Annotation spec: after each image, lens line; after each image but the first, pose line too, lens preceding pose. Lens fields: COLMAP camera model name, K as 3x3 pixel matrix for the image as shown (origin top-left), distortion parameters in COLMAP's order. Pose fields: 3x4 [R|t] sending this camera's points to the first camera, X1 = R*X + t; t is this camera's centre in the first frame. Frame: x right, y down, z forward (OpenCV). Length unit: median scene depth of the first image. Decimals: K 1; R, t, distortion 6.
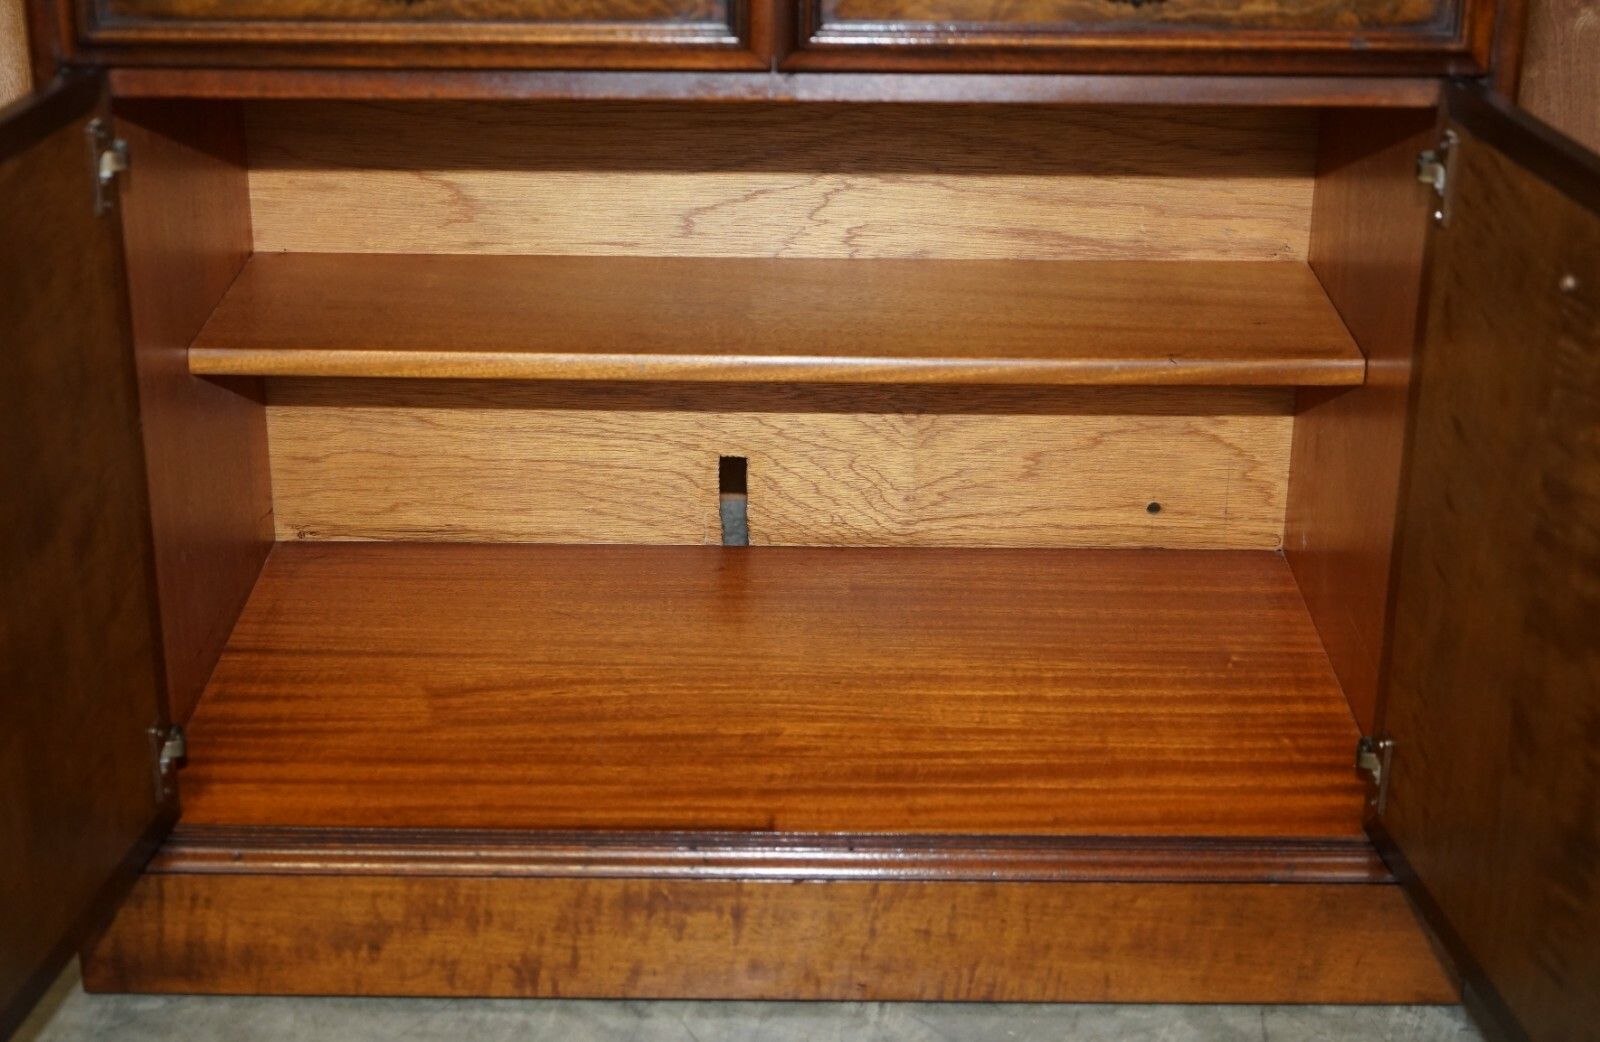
lens RADIAL K [[2767.2, 0, 791.7], [0, 2767.2, 554.3], [0, 0, 1]] dist [0.050921, 0.000000]
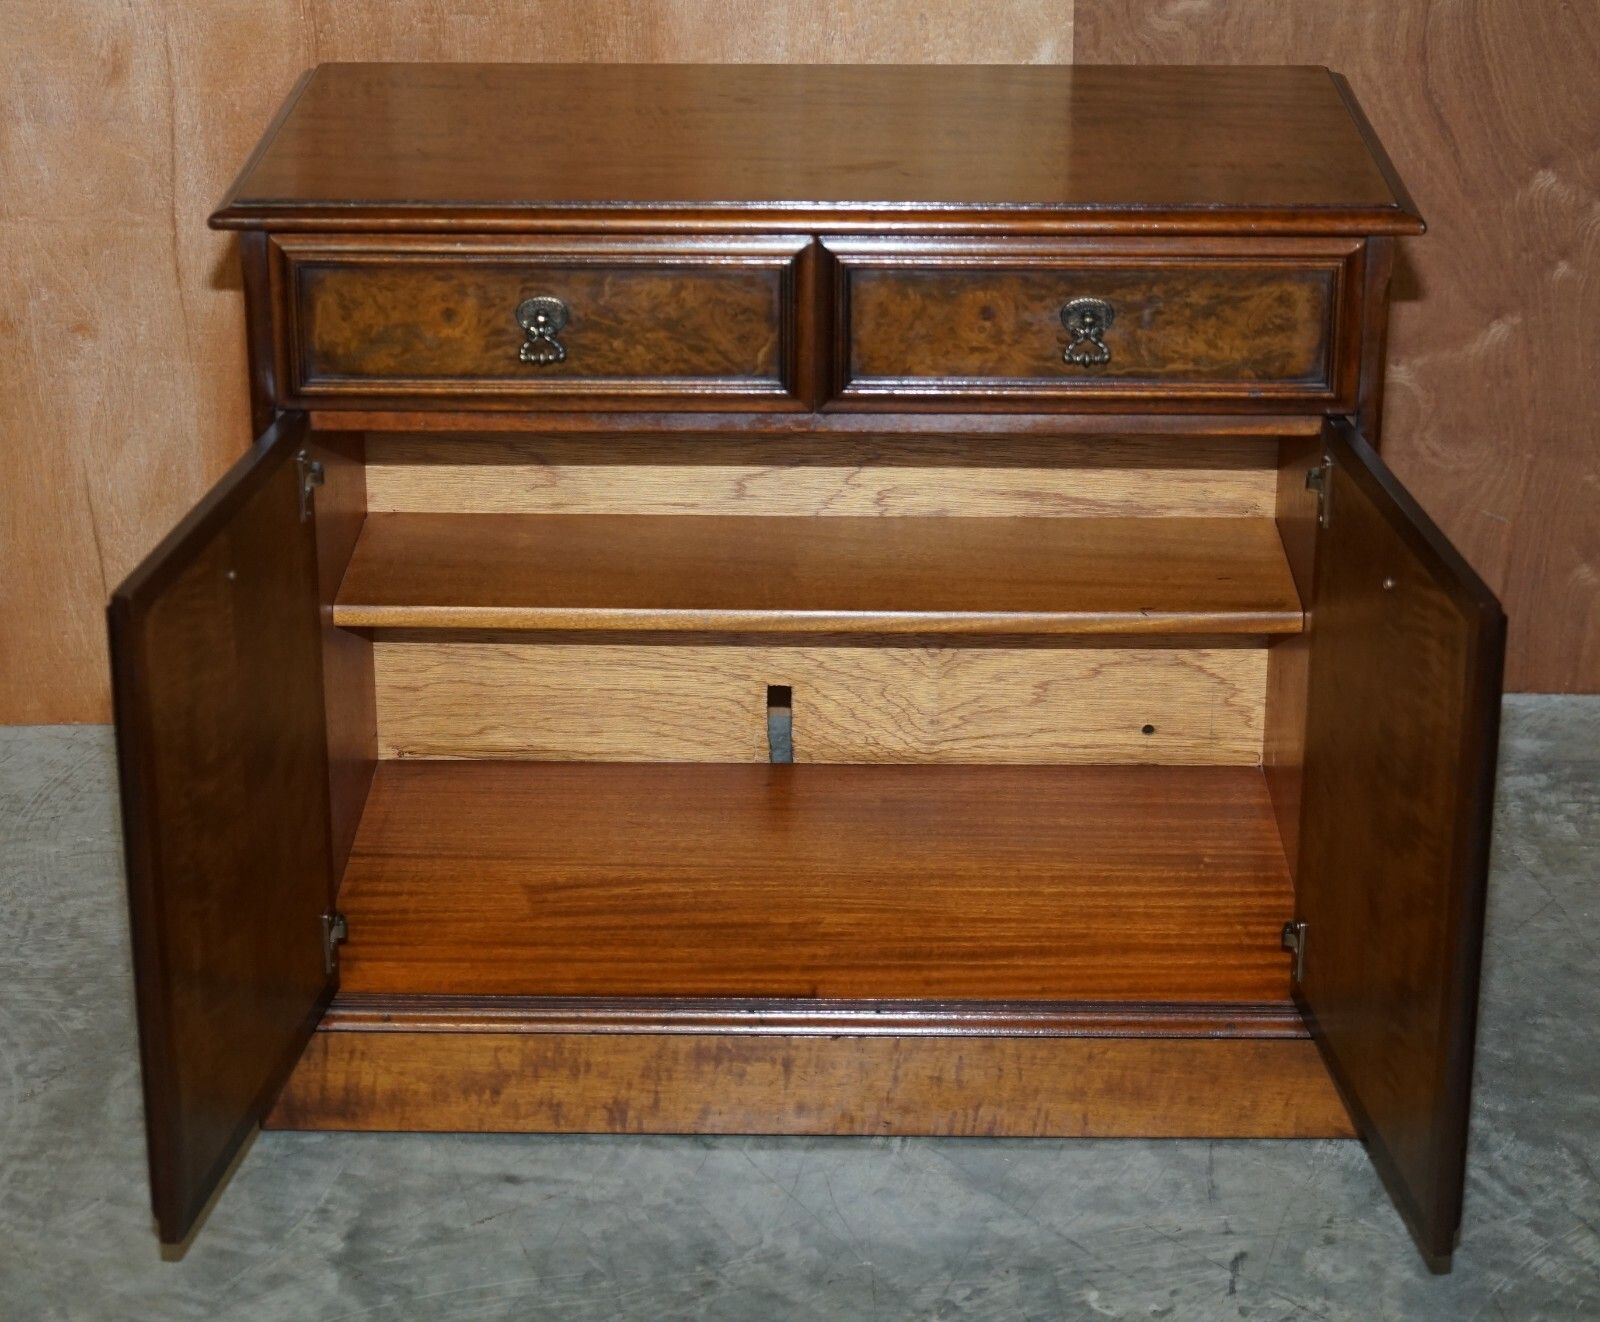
lens RADIAL K [[4305.6, 0, 769.5], [0, 4305.6, 671.0], [0, 0, 1]] dist [0.088382, 0.000000]
pose [[0.999858, -0.002435, -0.016683, 0.005267], [0.002220, 0.999914, -0.012911, -0.021700], [0.016713, 0.012872, 0.999777, -0.924036]]
